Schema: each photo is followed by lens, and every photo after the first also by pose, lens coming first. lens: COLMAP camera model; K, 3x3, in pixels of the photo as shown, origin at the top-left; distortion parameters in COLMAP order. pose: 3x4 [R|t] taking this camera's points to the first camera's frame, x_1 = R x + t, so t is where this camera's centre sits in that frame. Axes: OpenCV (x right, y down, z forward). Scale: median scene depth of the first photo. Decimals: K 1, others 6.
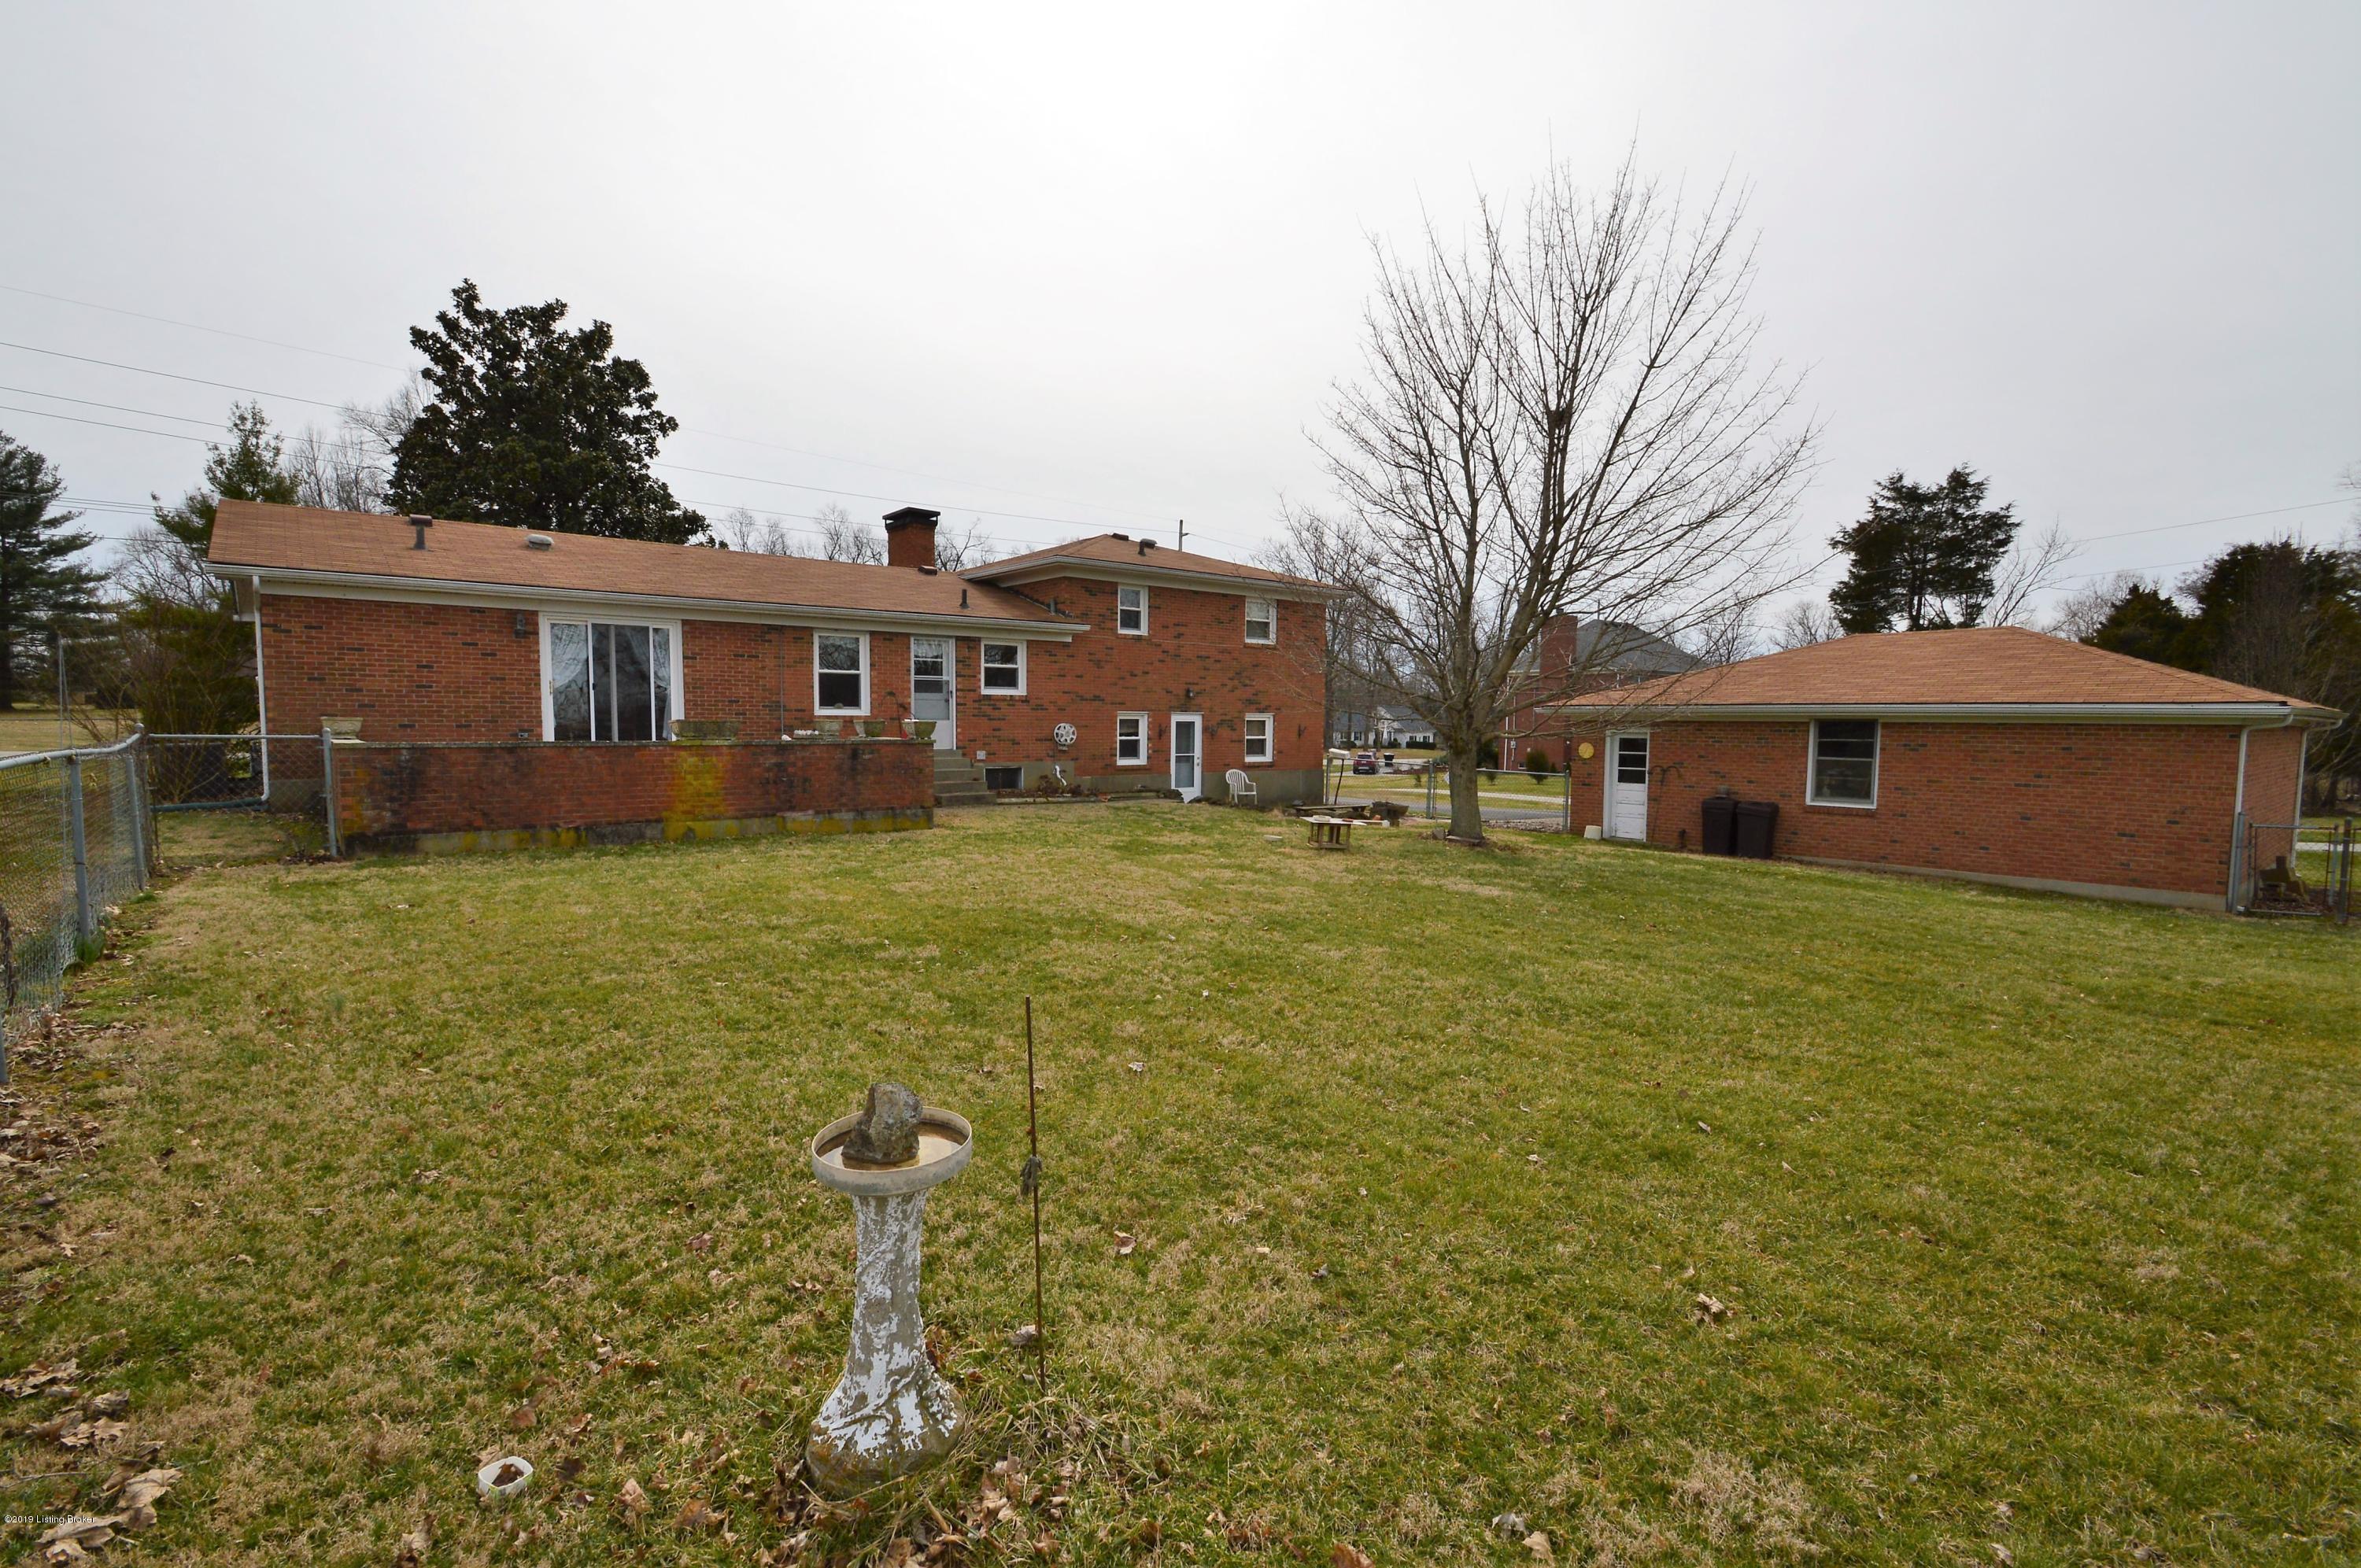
lens RADIAL K [[1084.4, 0, 1180.5], [0, 1084.4, 784.0], [0, 0, 1]] dist [0.017381, -0.000222]
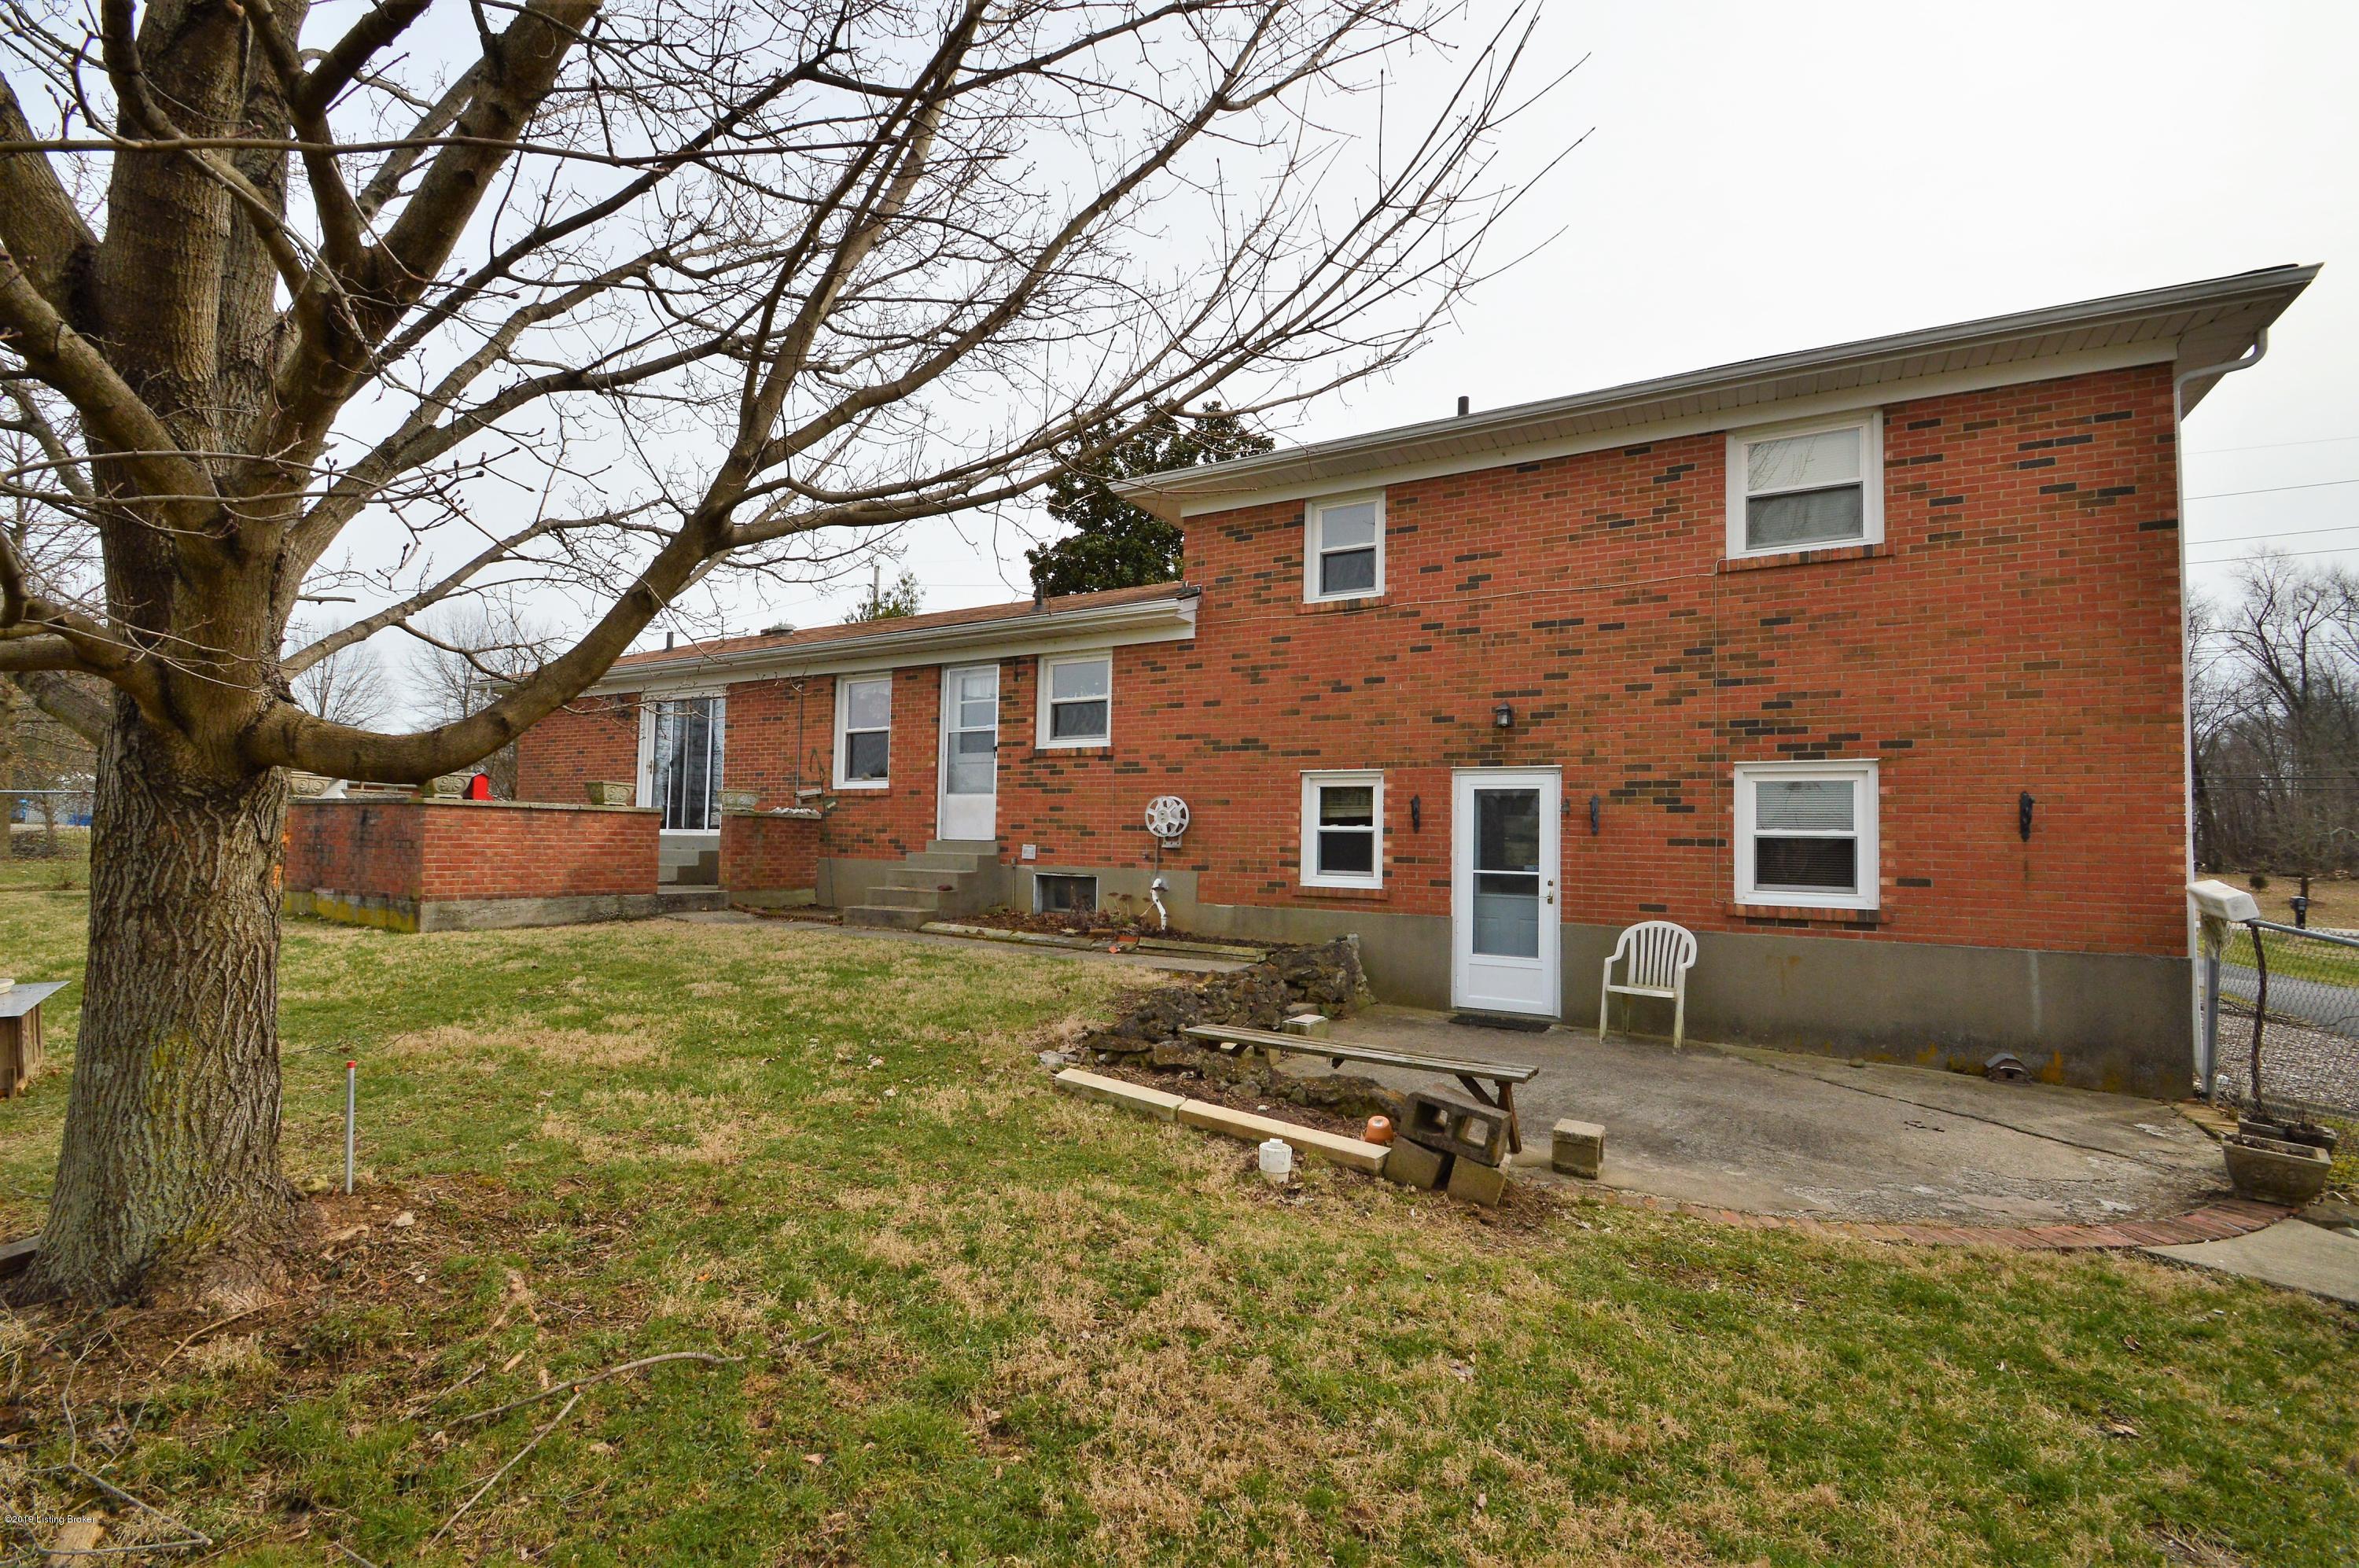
lens RADIAL K [[1083.7, 0, 1179.5], [0, 1083.7, 784.0], [0, 0, 1]] dist [0.017381, -0.000222]
pose [[0.335225, -0.044126, -0.941104, 0.387868], [-0.066458, 0.995307, -0.070340, -0.026456], [0.939791, 0.086123, 0.330719, 0.854276]]
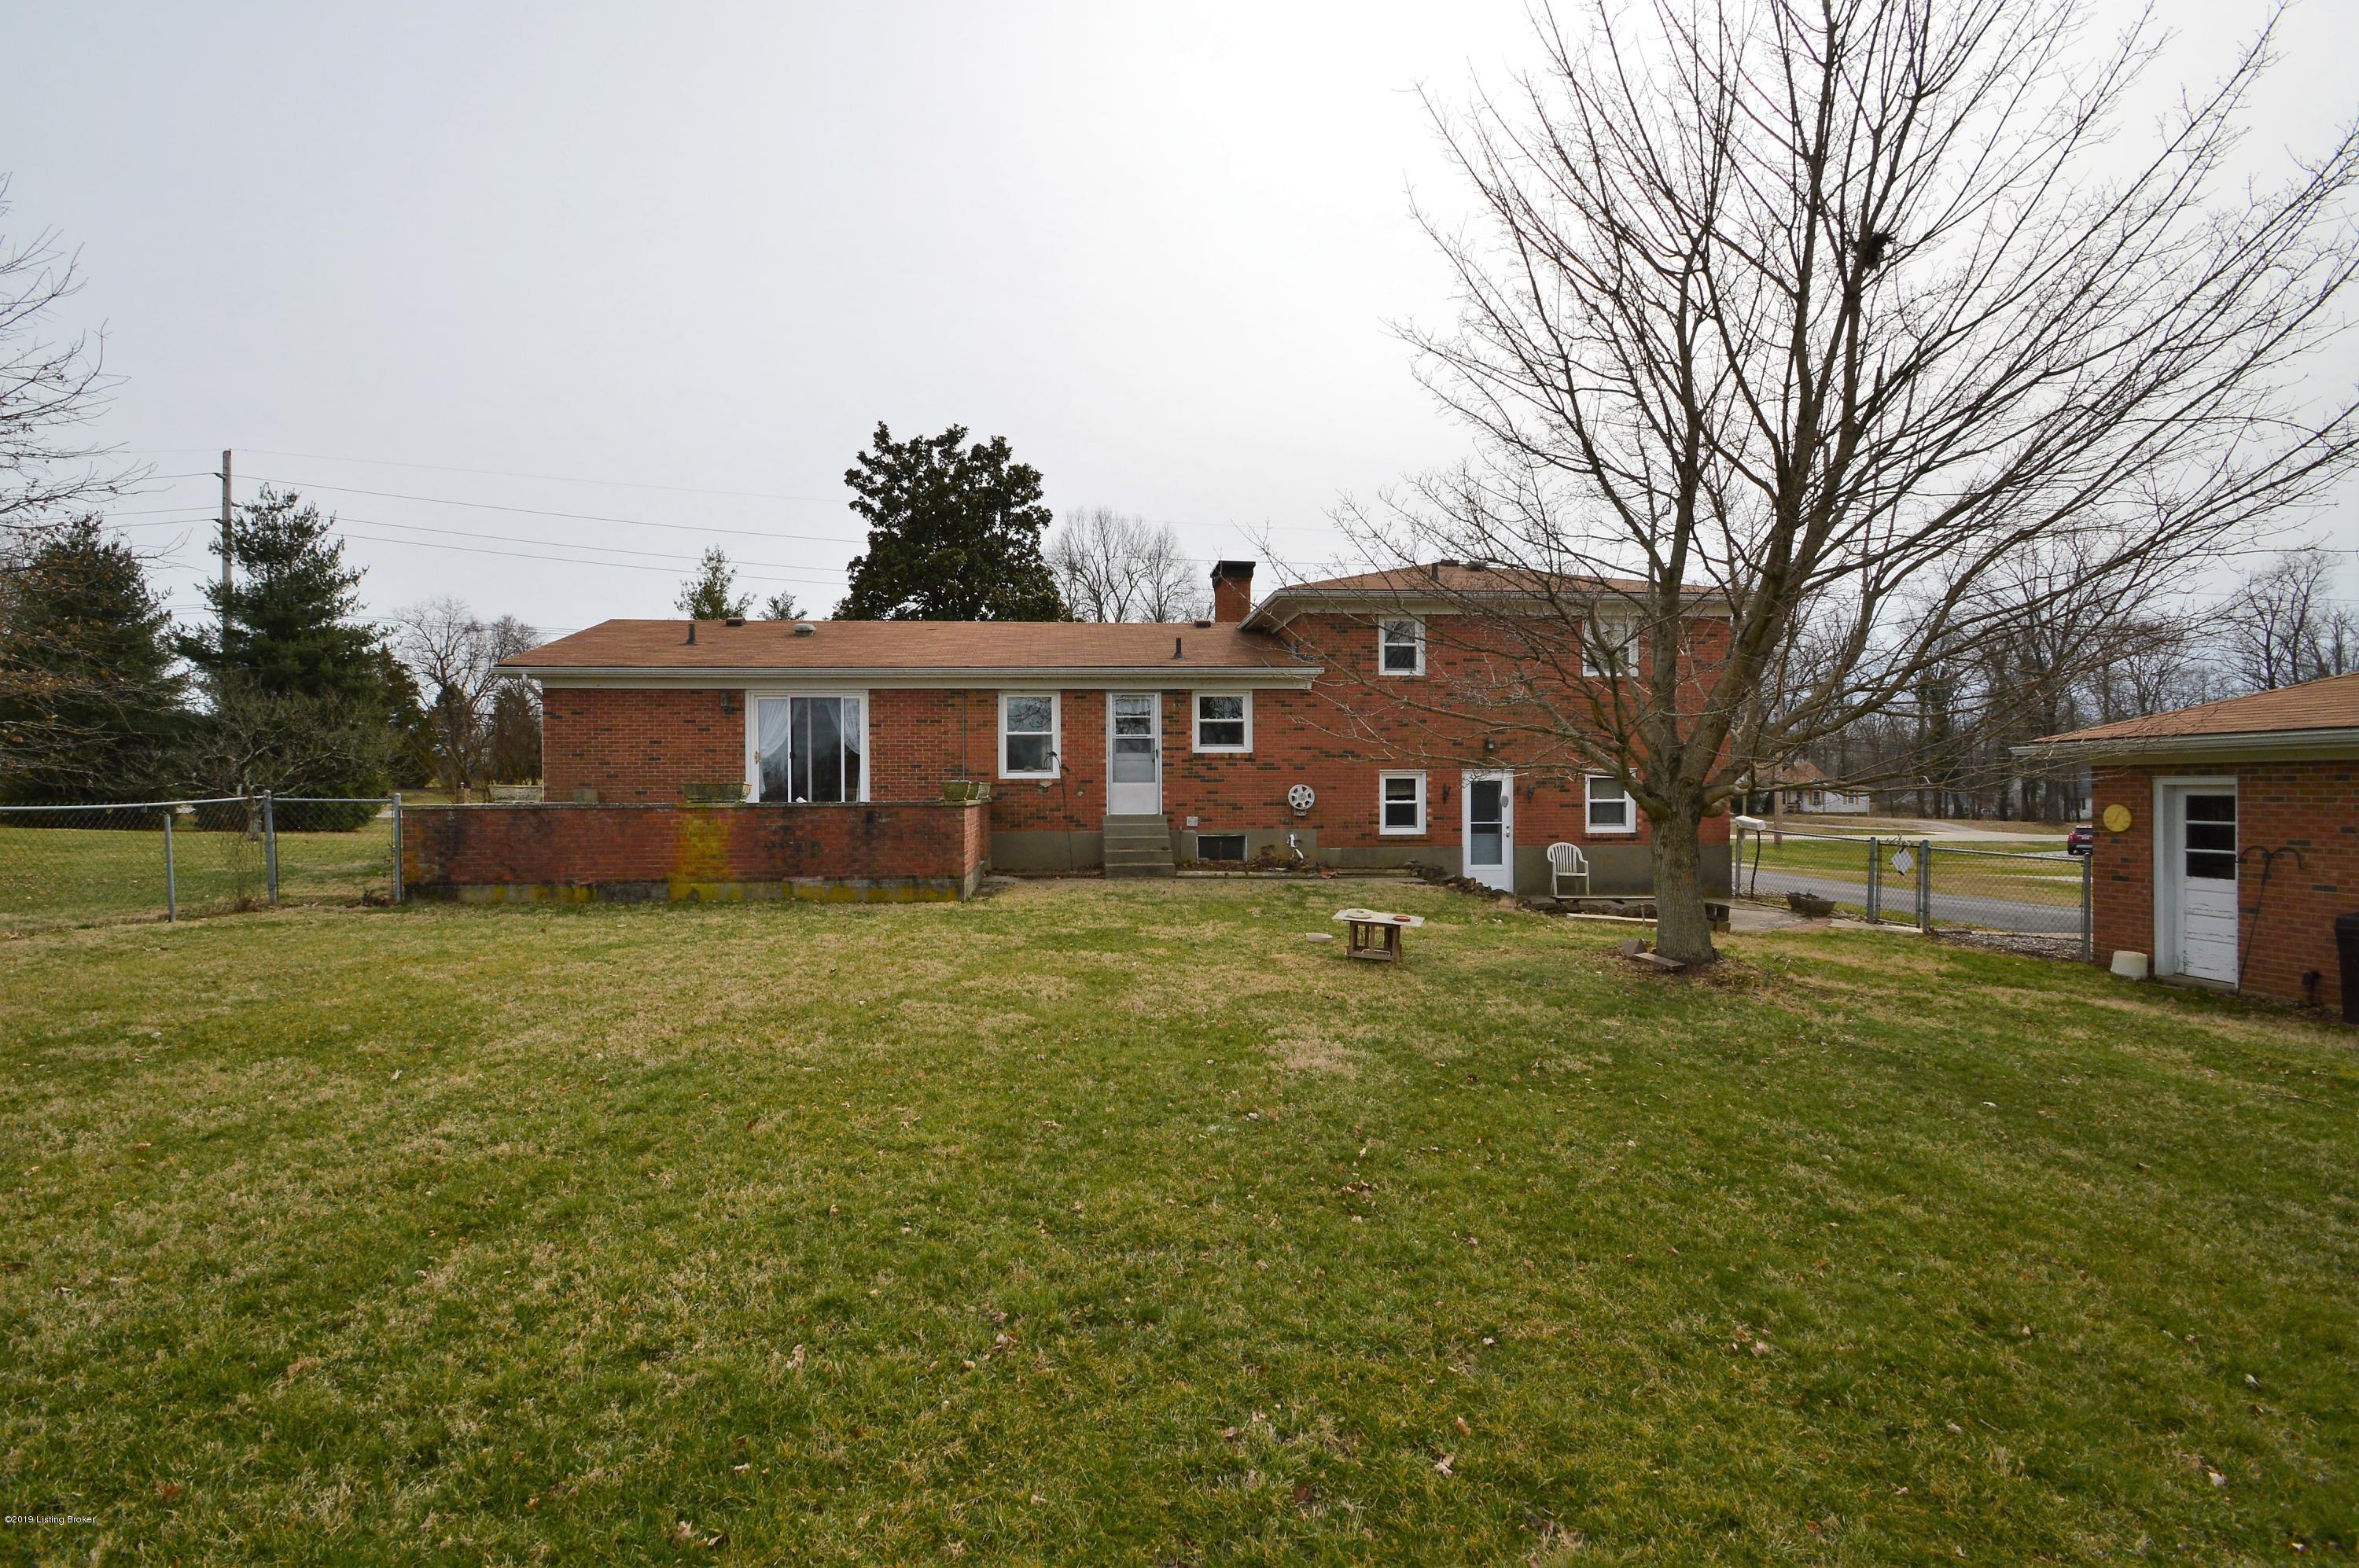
lens RADIAL K [[1069.0, 0, 1179.5], [0, 1069.0, 784.0], [0, 0, 1]] dist [0.000929, 0.000081]
pose [[0.829665, -0.015209, -0.558054, 0.287927], [-0.021374, 0.998030, -0.058977, -0.005061], [0.557852, 0.060859, 0.827706, 0.260495]]
